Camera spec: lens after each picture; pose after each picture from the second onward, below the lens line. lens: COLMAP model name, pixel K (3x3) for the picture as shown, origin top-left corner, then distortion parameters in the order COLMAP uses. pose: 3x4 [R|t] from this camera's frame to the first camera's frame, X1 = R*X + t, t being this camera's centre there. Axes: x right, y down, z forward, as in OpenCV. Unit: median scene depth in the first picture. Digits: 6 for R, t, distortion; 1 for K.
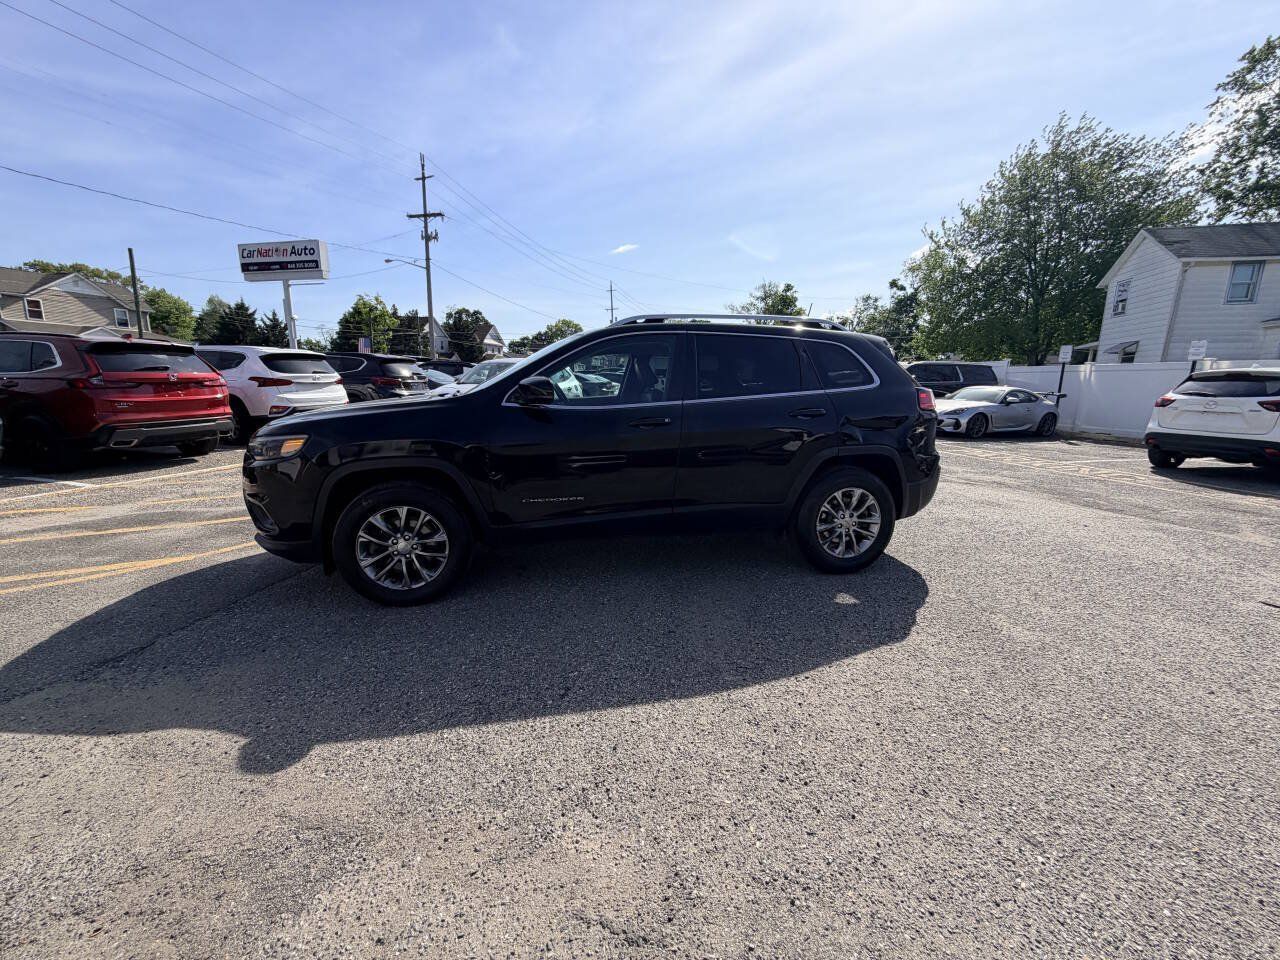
lens RADIAL K [[508.3, 0, 638.3], [0, 508.3, 480.7], [0, 0, 1]] dist [-0.000017, 0.000018]
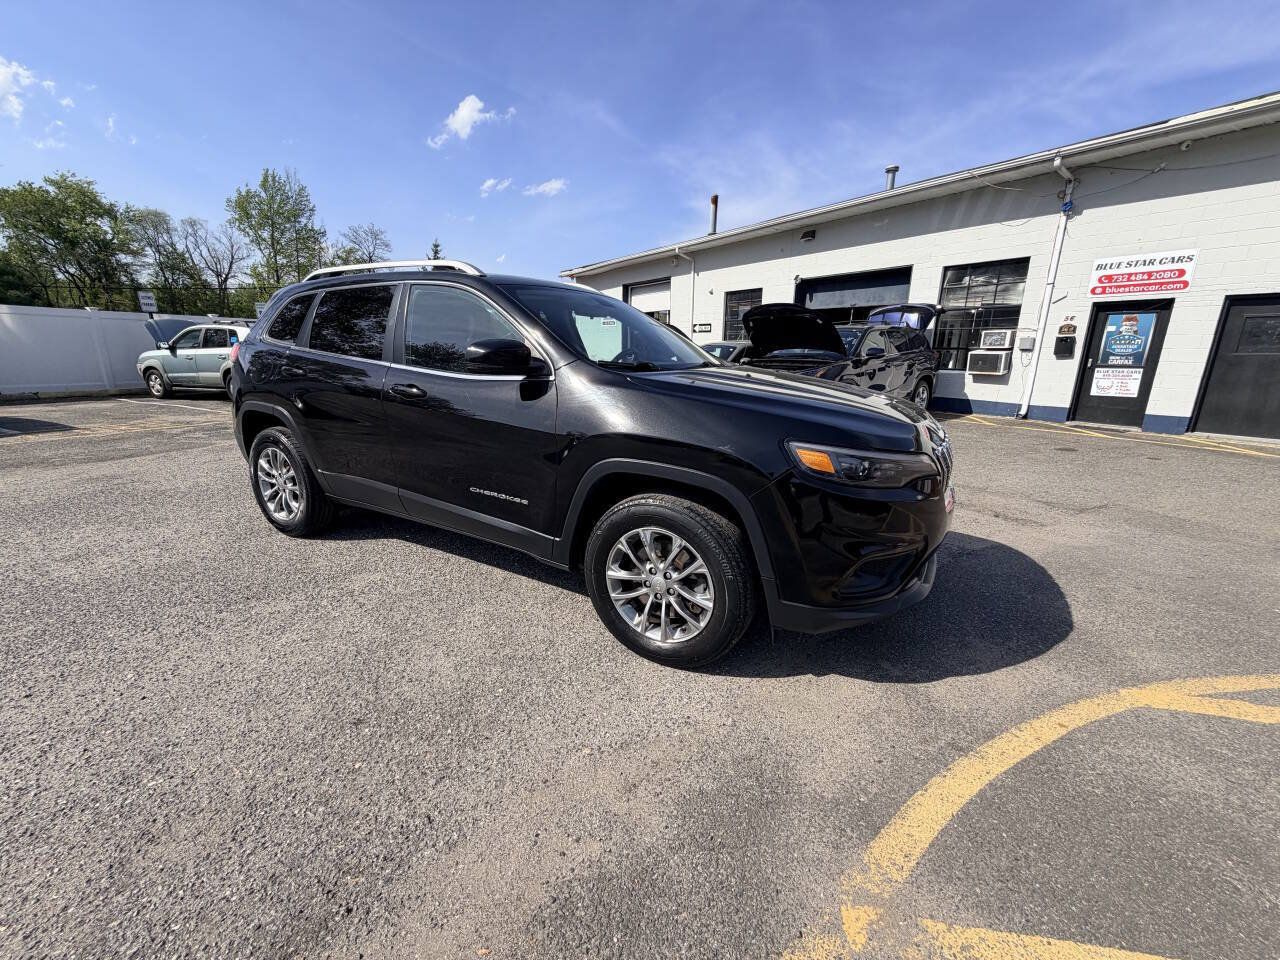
lens RADIAL K [[508.3, 0, 638.8], [0, 508.3, 478.9], [0, 0, 1]] dist [-0.000017, 0.000018]
pose [[-0.751728, -0.190930, 0.631229, -0.300789], [0.094732, 0.915981, 0.389877, -0.122634], [-0.652634, 0.352879, -0.670482, 0.620952]]
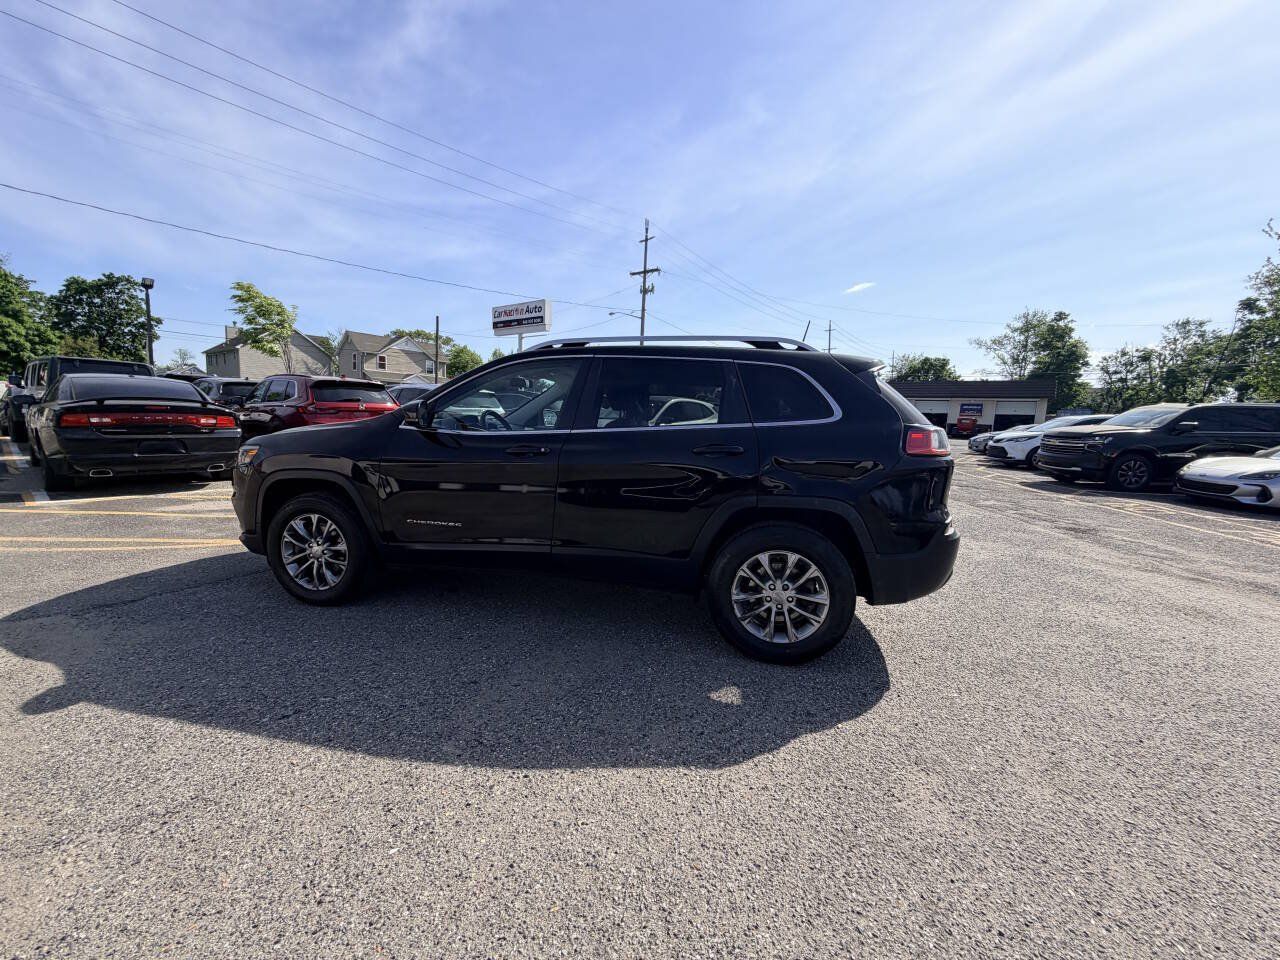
lens RADIAL K [[508.3, 0, 637.9], [0, 508.3, 481.2], [0, 0, 1]] dist [-0.000017, 0.000018]
pose [[0.914235, 0.070325, -0.399034, 0.184684], [-0.101109, 0.993264, -0.056602, -0.008717], [0.392366, 0.092093, 0.915187, 0.074331]]
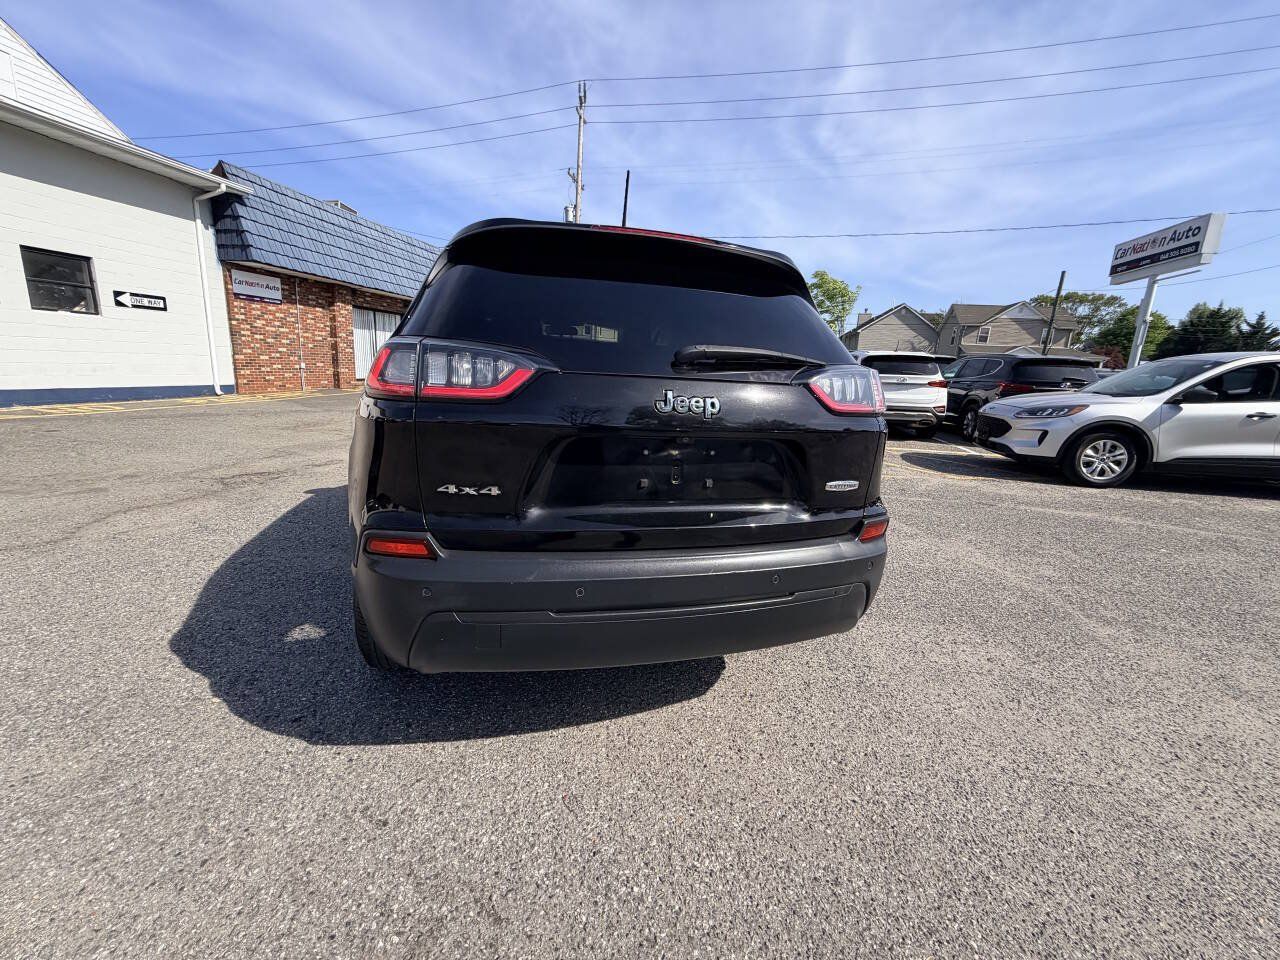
lens RADIAL K [[508.3, 0, 637.9], [0, 508.3, 479.5], [0, 0, 1]] dist [-0.000017, 0.000018]
pose [[0.052513, 0.200045, -0.978378, 0.360036], [-0.235811, 0.954507, 0.182508, -0.072710], [0.970379, 0.221129, 0.097296, 0.438469]]
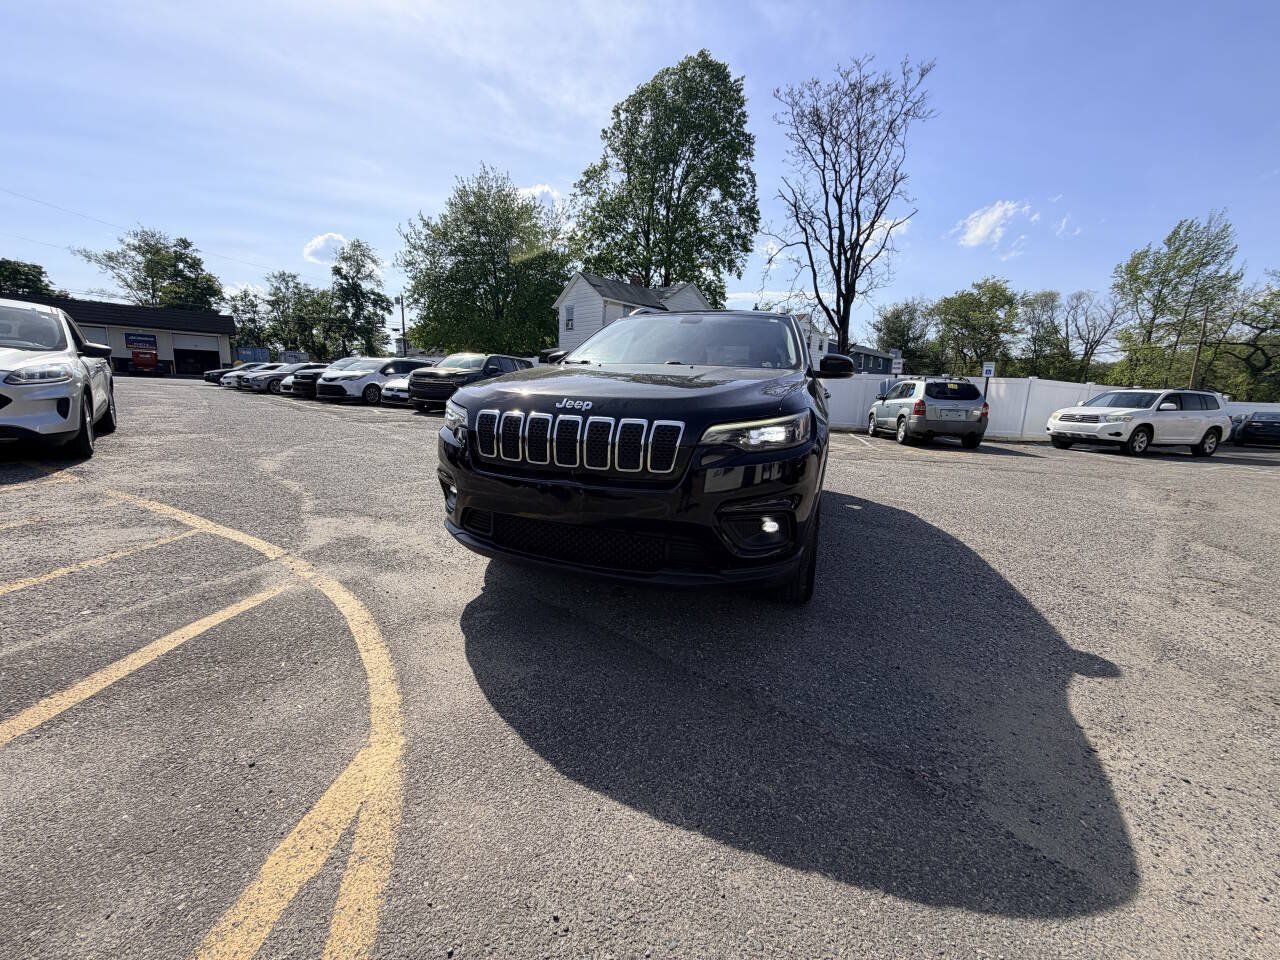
lens RADIAL K [[508.3, 0, 638.7], [0, 508.3, 480.6], [0, 0, 1]] dist [-0.000017, 0.000018]
pose [[0.525695, -0.141150, 0.838881, -0.416566], [0.127385, 0.988081, 0.086426, -0.023963], [-0.841081, 0.061427, 0.537410, 0.230530]]
